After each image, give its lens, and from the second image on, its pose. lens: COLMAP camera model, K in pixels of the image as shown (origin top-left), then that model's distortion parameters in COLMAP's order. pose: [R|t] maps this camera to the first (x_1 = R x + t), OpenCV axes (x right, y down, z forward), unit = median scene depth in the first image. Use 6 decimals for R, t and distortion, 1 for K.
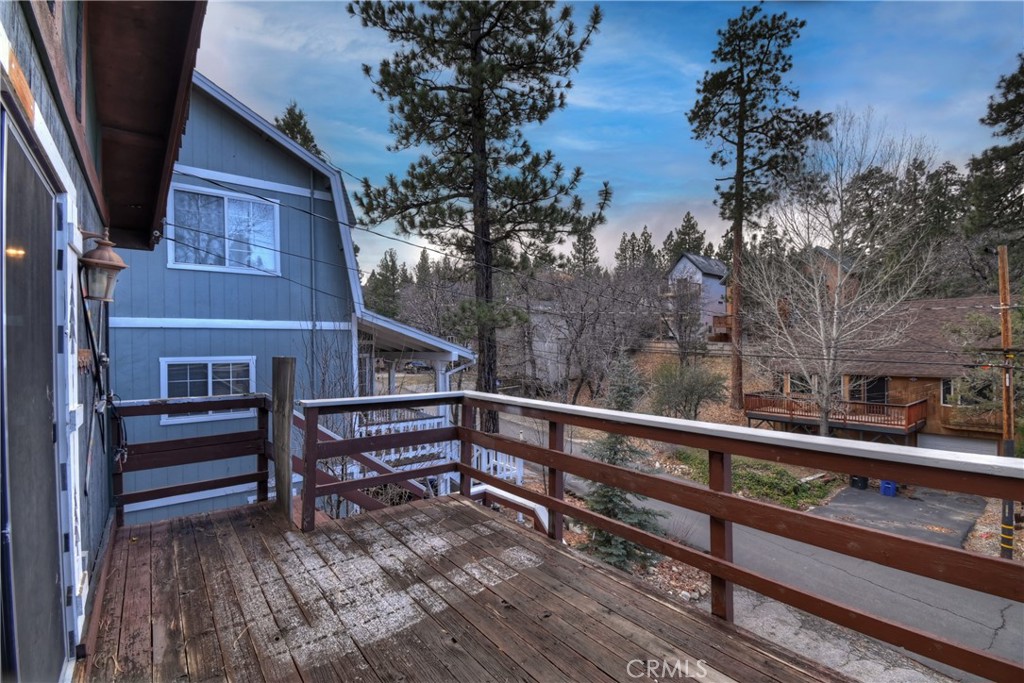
lens RADIAL K [[456.6, 0, 512.9], [0, 456.6, 346.6], [0, 0, 1]] dist [0.003119, -0.000336]
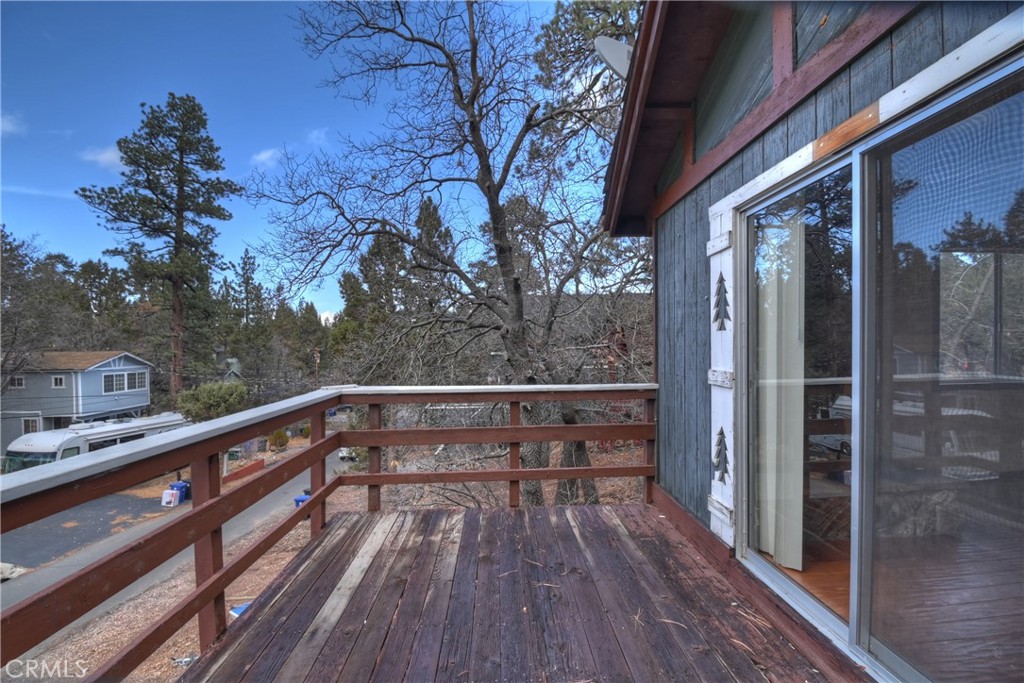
lens RADIAL K [[456.6, 0, 512.9], [0, 456.6, 346.6], [0, 0, 1]] dist [0.003119, -0.000336]
pose [[-0.802791, 0.026753, 0.595660, -0.596945], [0.028754, 0.999568, -0.006142, 0.047118], [-0.595567, 0.012197, -0.803213, 1.461511]]
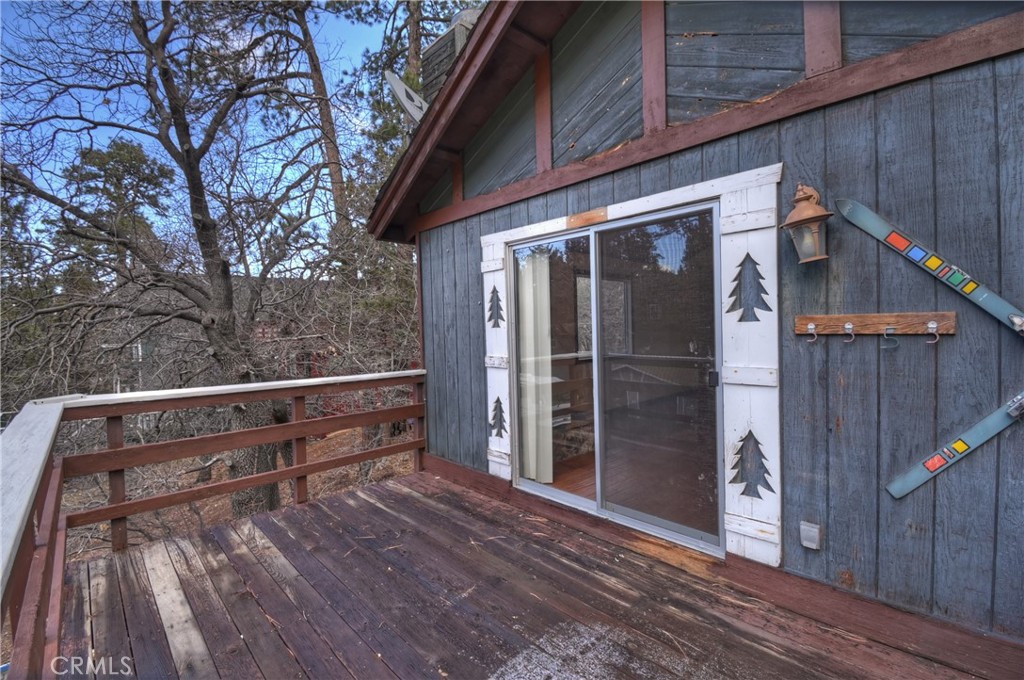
lens RADIAL K [[456.1, 0, 514.1], [0, 456.1, 322.7], [0, 0, 1]] dist [0.021298, -0.024566]
pose [[-0.995324, 0.032462, -0.090976, -0.223850], [0.033360, 0.999408, -0.008370, 0.009769], [0.090650, -0.011365, -0.995818, 1.857817]]
